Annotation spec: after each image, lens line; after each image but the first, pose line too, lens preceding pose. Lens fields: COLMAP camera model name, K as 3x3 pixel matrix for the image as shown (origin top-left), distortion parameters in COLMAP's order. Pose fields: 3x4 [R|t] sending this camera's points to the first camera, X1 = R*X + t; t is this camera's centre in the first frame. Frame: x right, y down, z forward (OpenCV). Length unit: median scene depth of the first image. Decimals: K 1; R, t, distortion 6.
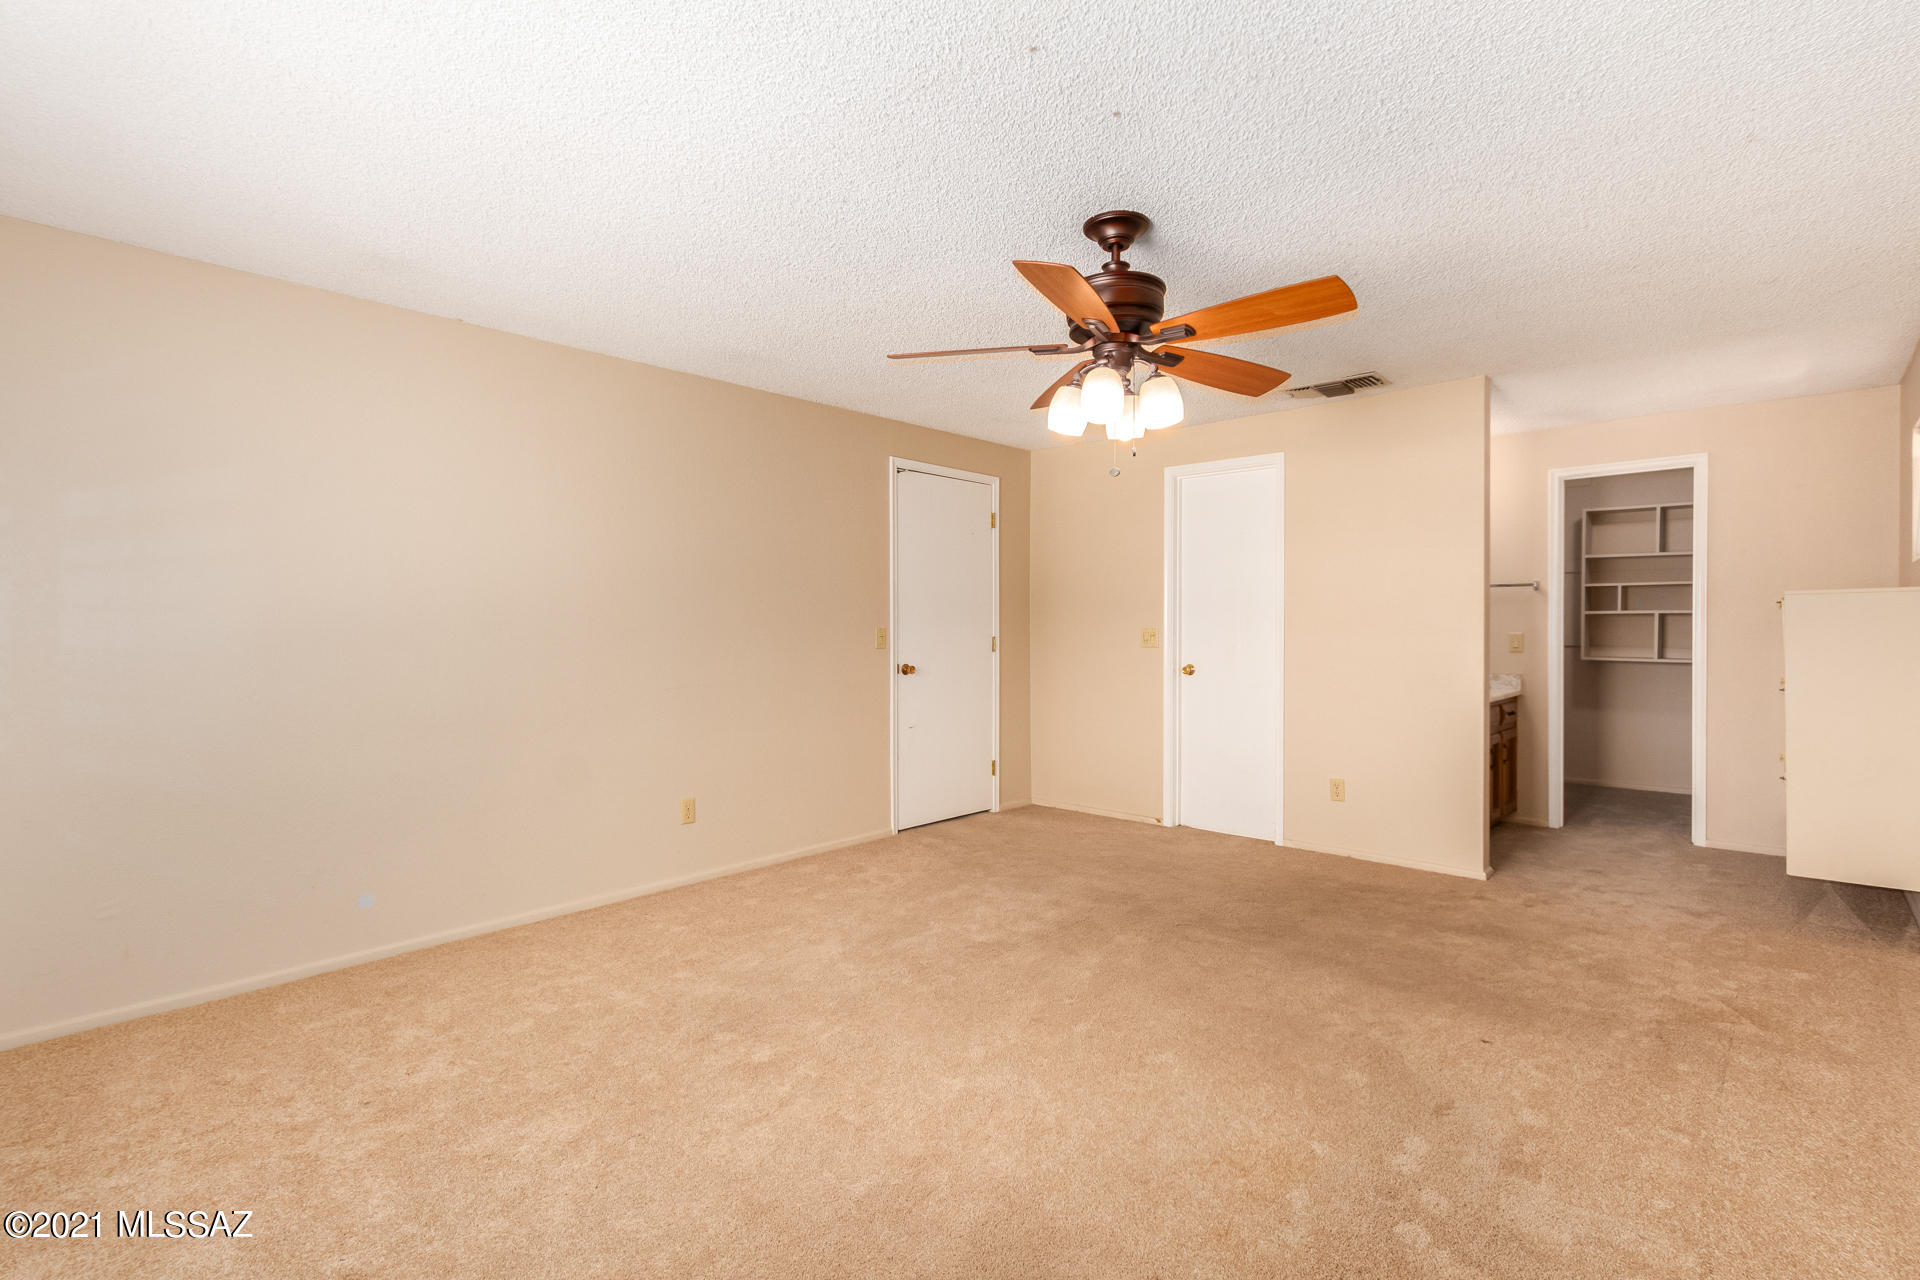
lens RADIAL K [[920.7, 0, 960.0], [0, 920.7, 640.0], [0, 0, 1]] dist [0.018255, -0.000084]
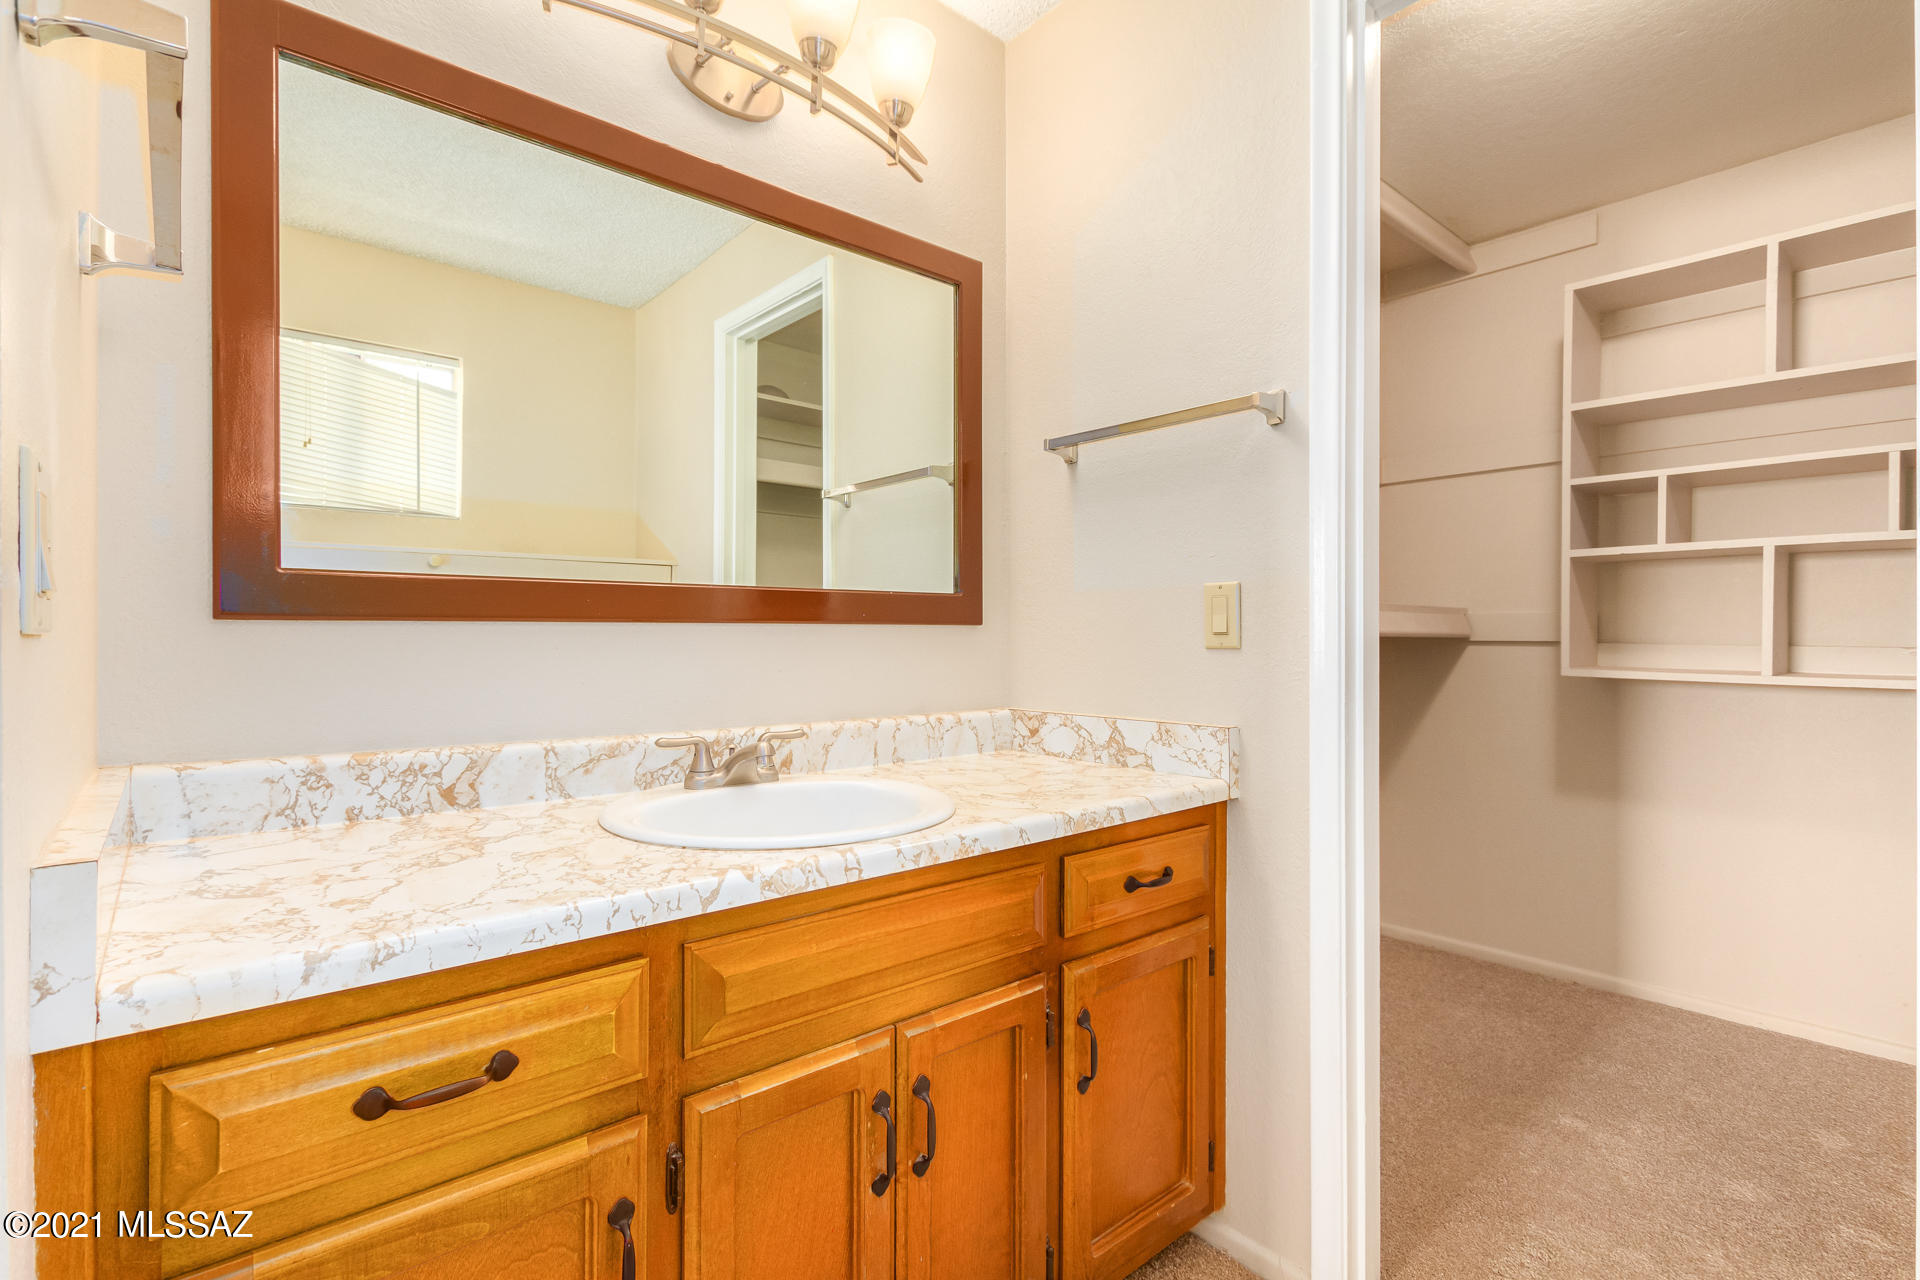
lens RADIAL K [[889.7, 0, 964.1], [0, 889.7, 636.5], [0, 0, 1]] dist [0.005095, -0.000907]
pose [[0.993079, 0.005384, -0.117328, 0.480635], [-0.006721, 0.999917, -0.011006, 0.011004], [0.117259, 0.011719, 0.993032, 0.622024]]
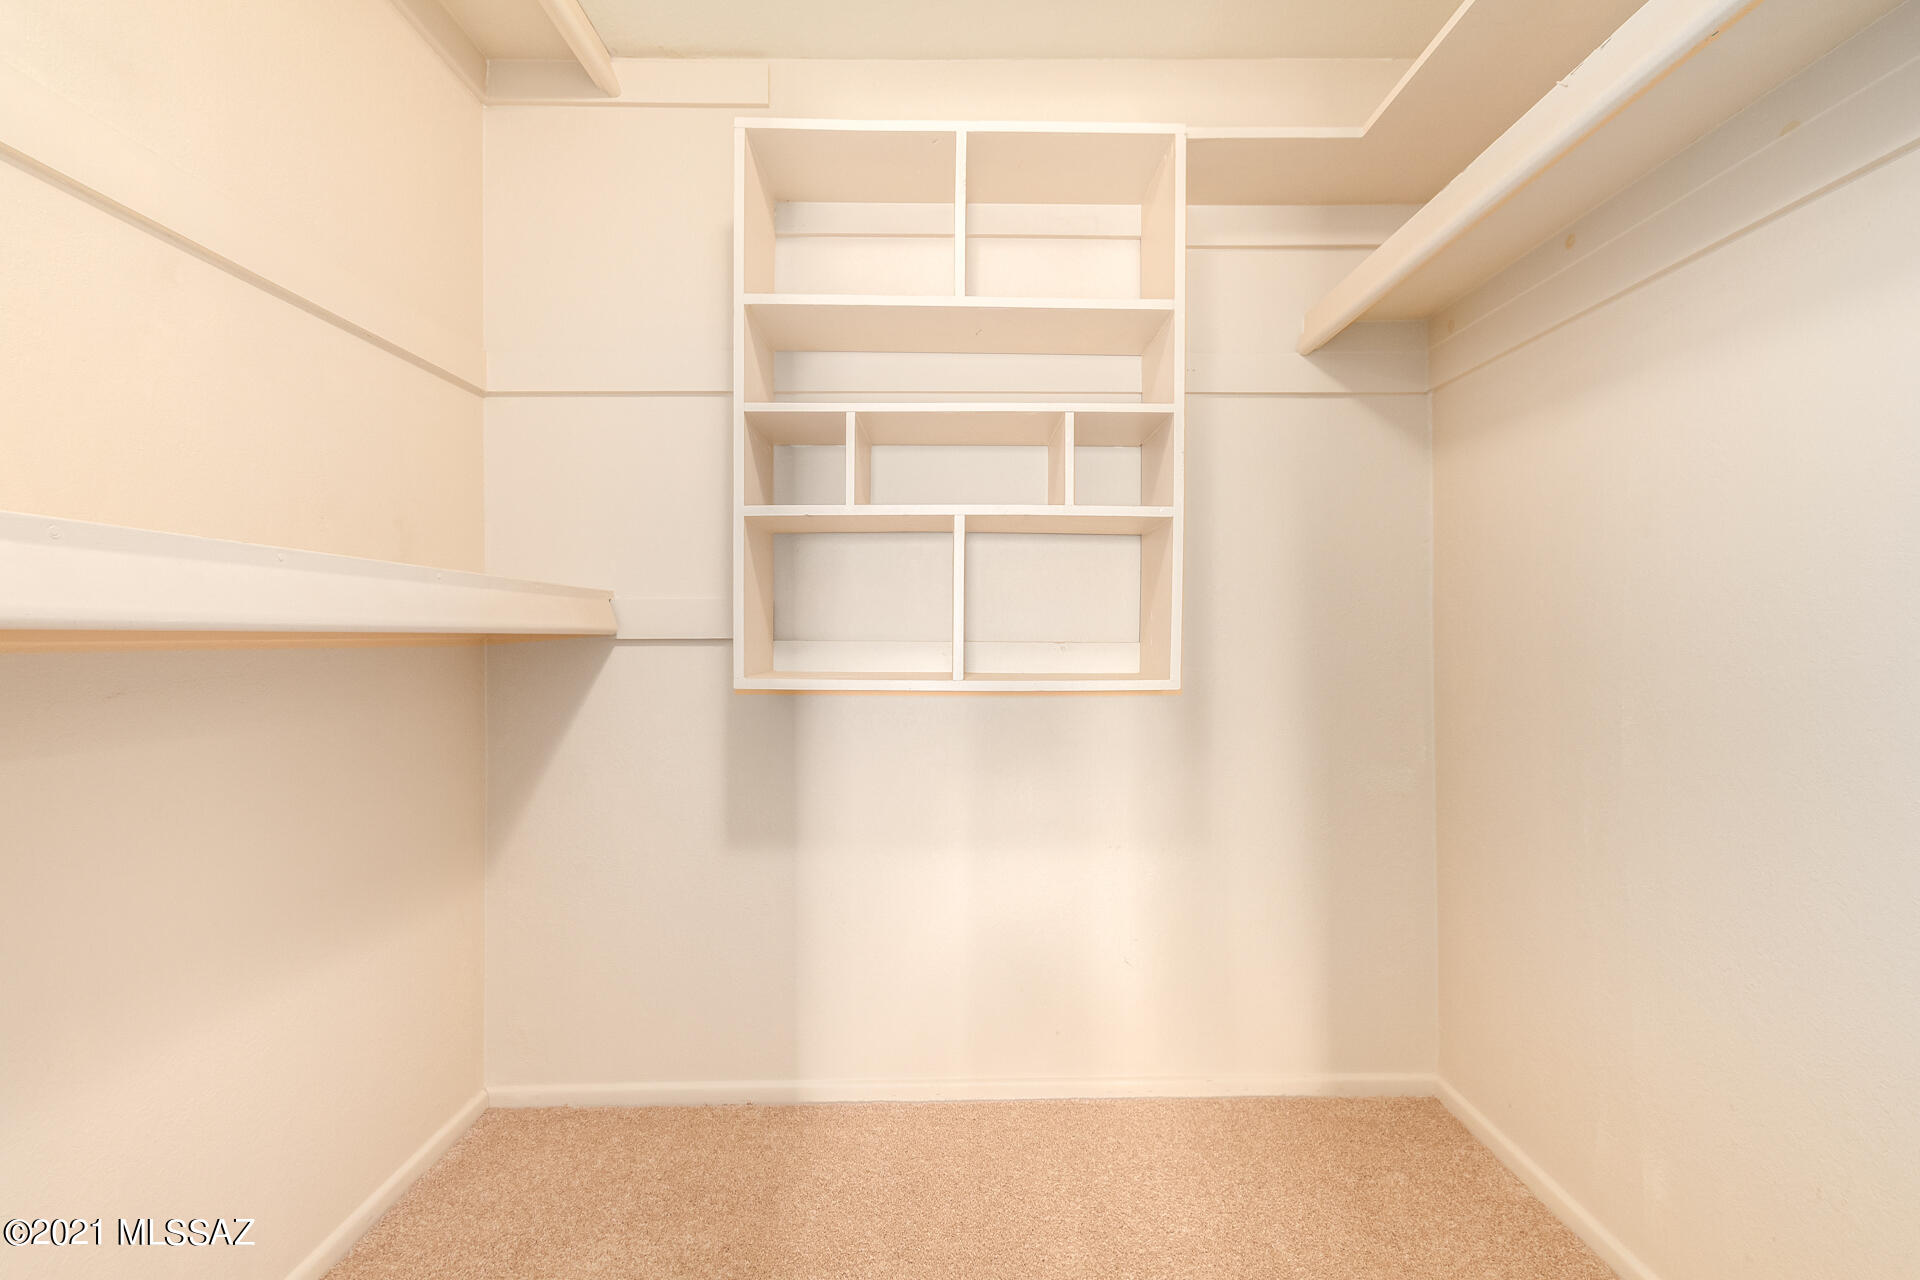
lens RADIAL K [[889.7, 0, 964.1], [0, 889.7, 636.5], [0, 0, 1]] dist [0.005095, -0.000907]
pose [[0.732868, 0.001356, 0.680369, 0.561932], [0.008859, 0.999894, -0.011536, 0.010255], [-0.680313, 0.014482, 0.732779, 0.794130]]
